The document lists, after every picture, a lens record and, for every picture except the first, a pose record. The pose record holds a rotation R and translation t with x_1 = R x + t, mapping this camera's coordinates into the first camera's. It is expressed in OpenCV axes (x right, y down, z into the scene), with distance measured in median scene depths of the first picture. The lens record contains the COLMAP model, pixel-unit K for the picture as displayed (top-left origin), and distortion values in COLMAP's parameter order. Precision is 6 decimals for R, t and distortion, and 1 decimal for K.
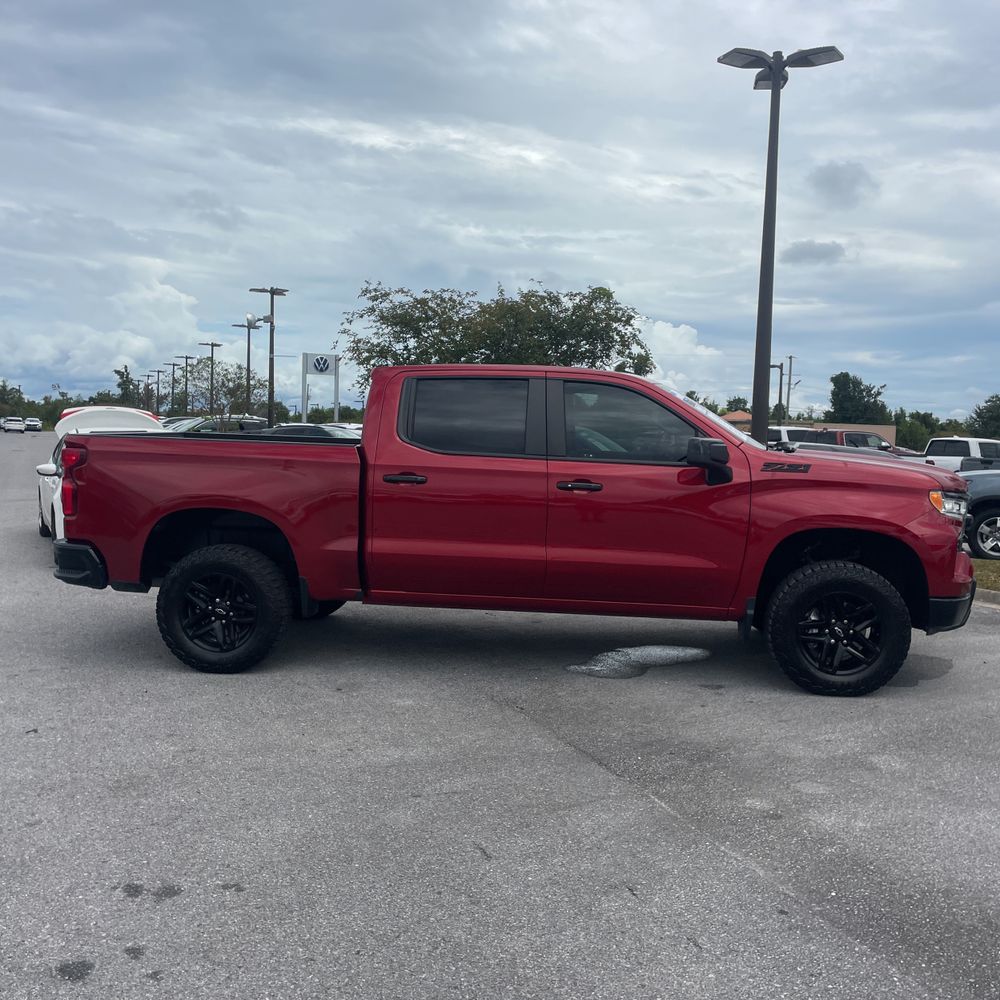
lens RADIAL K [[1017.4, 0, 500.0], [0, 1017.4, 500.0], [0, 0, 1]] dist [0.096865, -0.127685]
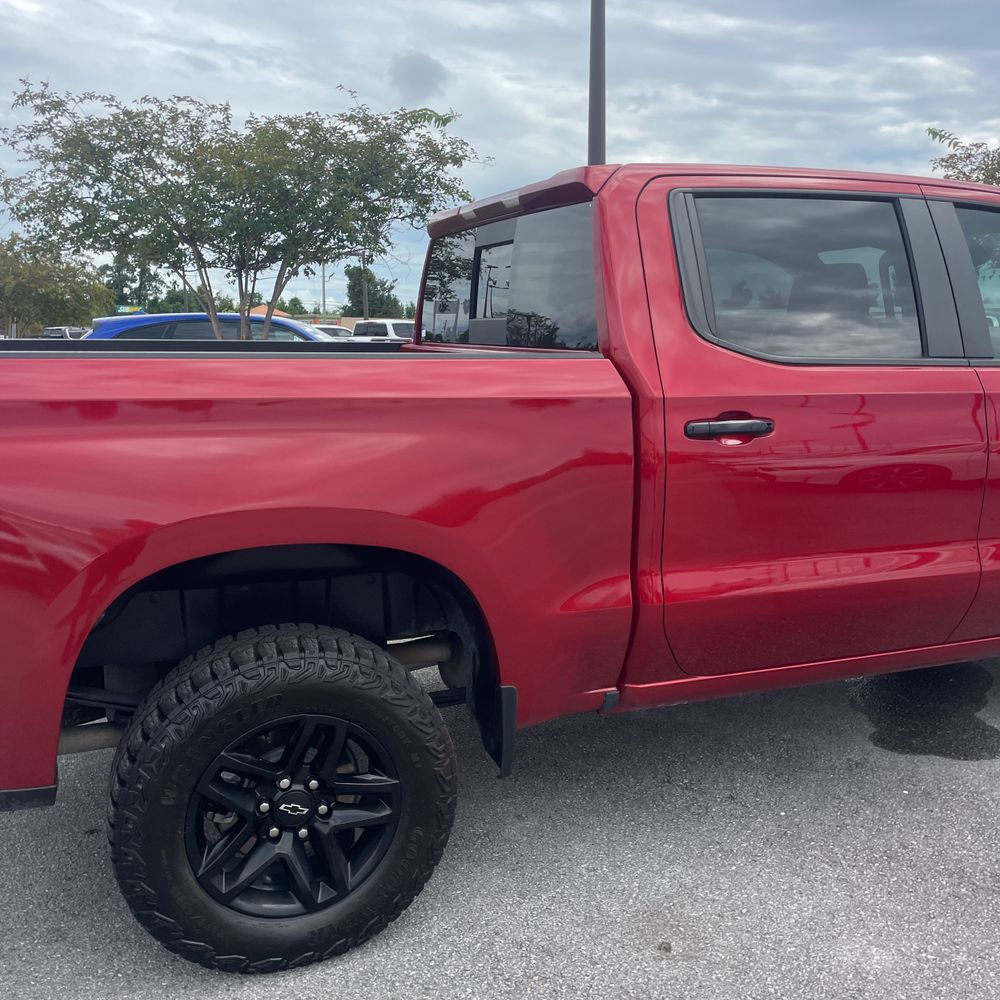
lens RADIAL K [[1016.1, 0, 501.9], [0, 1016.1, 485.5], [0, 0, 1]] dist [0.080876, -0.117273]
pose [[0.883773, -0.095812, 0.458002, -0.365815], [0.055975, 0.993431, 0.099811, -0.042707], [-0.464556, -0.062574, 0.883330, 0.637992]]
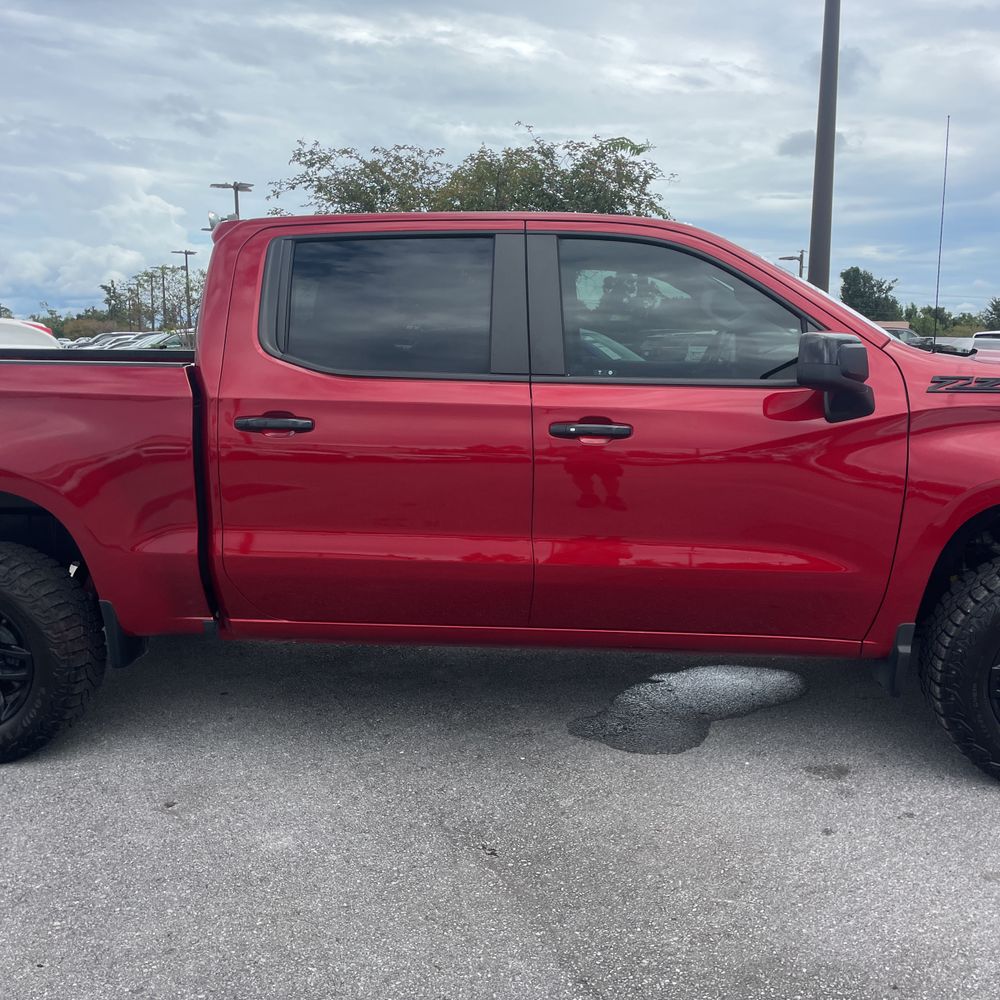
lens RADIAL K [[1014.7, 0, 507.6], [0, 1014.7, 497.7], [0, 0, 1]] dist [0.108851, -0.155903]
pose [[0.999632, -0.026611, 0.005334, 0.027683], [0.026050, 0.995904, 0.086581, -0.024314], [-0.007616, -0.086410, 0.996231, 0.427101]]
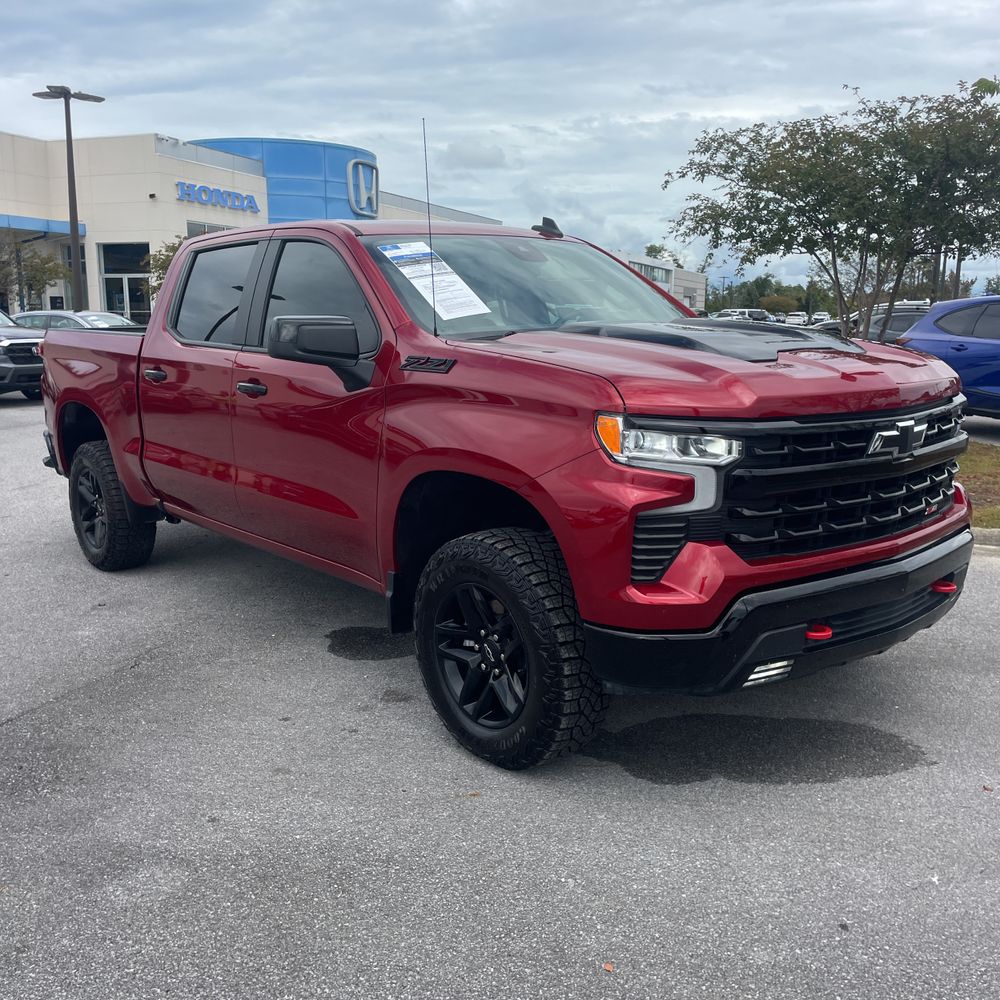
lens RADIAL K [[1016.1, 0, 501.9], [0, 1016.1, 485.5], [0, 0, 1]] dist [0.080876, -0.117273]
pose [[0.720419, 0.090263, -0.687640, 0.677857], [-0.029476, 0.994584, 0.099673, -0.021033], [0.692913, -0.051537, 0.719177, 0.562317]]
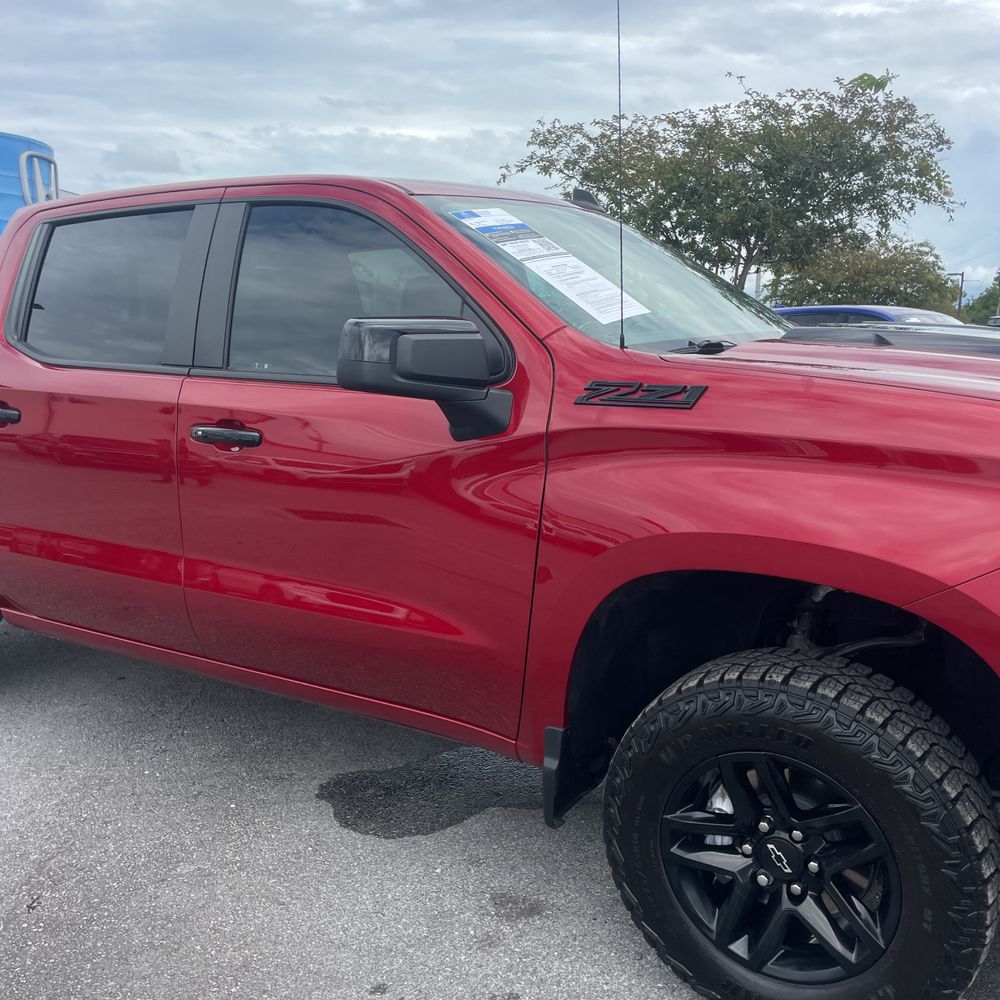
lens RADIAL K [[1007.1, 0, 500.0], [0, 1007.1, 500.0], [0, 0, 1]] dist [0.090839, -0.116520]
pose [[0.894276, 0.048072, -0.444926, 0.371542], [-0.005859, 0.995386, 0.095768, -0.027089], [0.447477, -0.083036, 0.890432, 0.612750]]
